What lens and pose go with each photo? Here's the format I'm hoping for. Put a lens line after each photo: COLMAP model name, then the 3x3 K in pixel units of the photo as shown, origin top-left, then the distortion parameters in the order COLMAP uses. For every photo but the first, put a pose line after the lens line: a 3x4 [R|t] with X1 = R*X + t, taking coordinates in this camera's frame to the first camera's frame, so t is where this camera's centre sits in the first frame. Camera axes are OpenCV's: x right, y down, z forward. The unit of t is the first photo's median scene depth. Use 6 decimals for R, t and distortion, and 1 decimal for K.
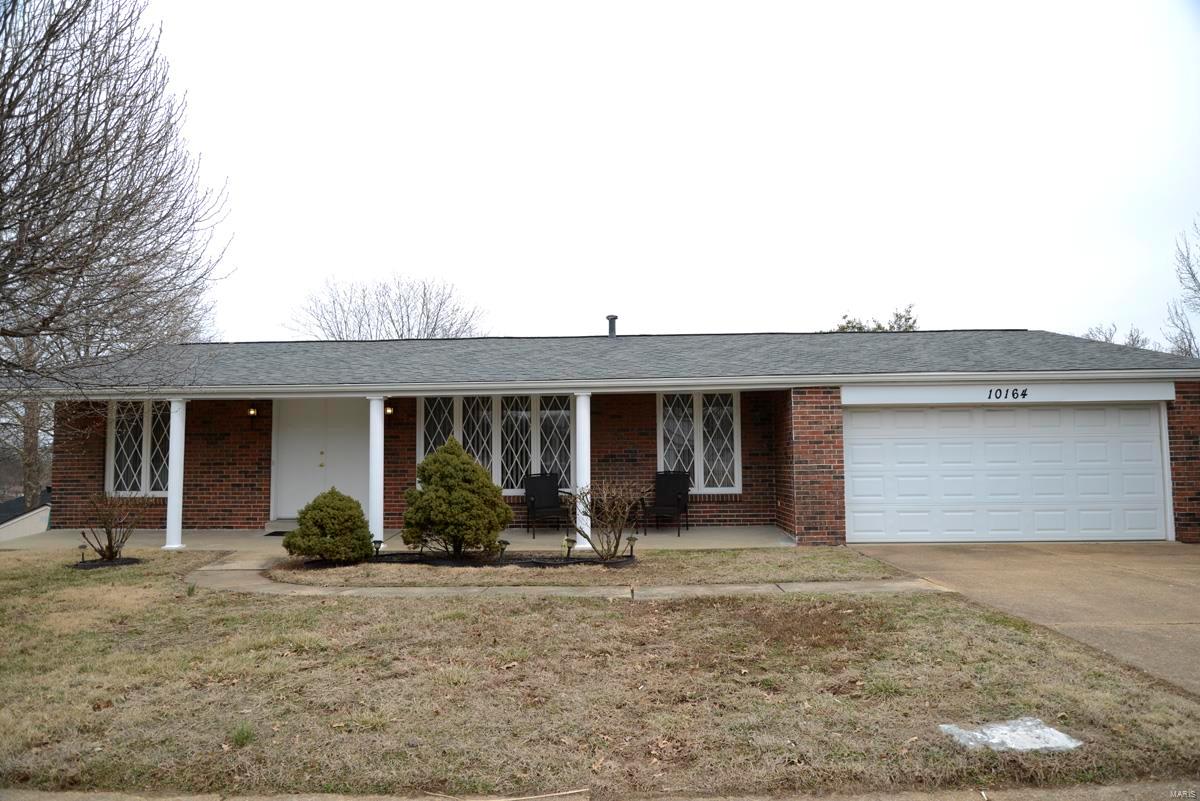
lens RADIAL K [[818.0, 0, 600.0], [0, 818.0, 400.5], [0, 0, 1]] dist [-0.036063, -0.000360]
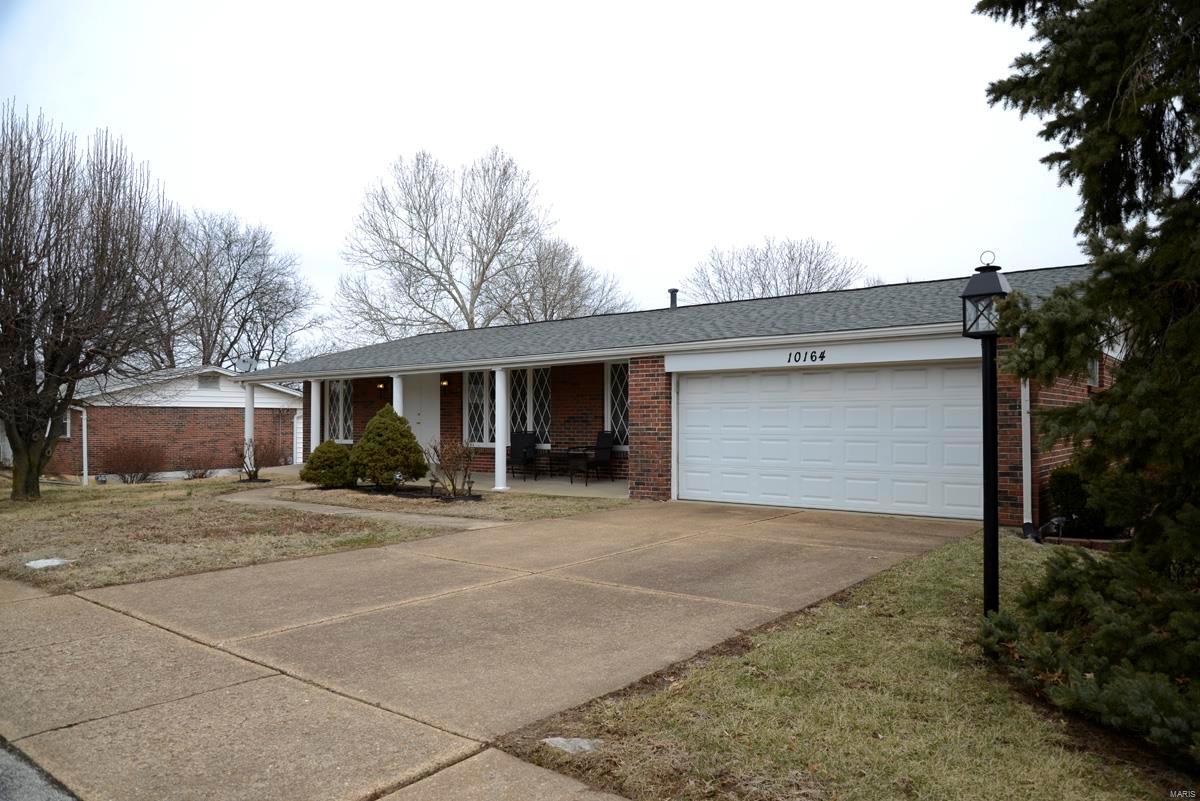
lens RADIAL K [[818.0, 0, 600.0], [0, 818.0, 400.5], [0, 0, 1]] dist [-0.036063, -0.000360]
pose [[0.834428, -0.008678, -0.551048, 0.755220], [0.037843, 0.998418, 0.041582, -0.005404], [0.549816, -0.055550, 0.833437, 0.038192]]
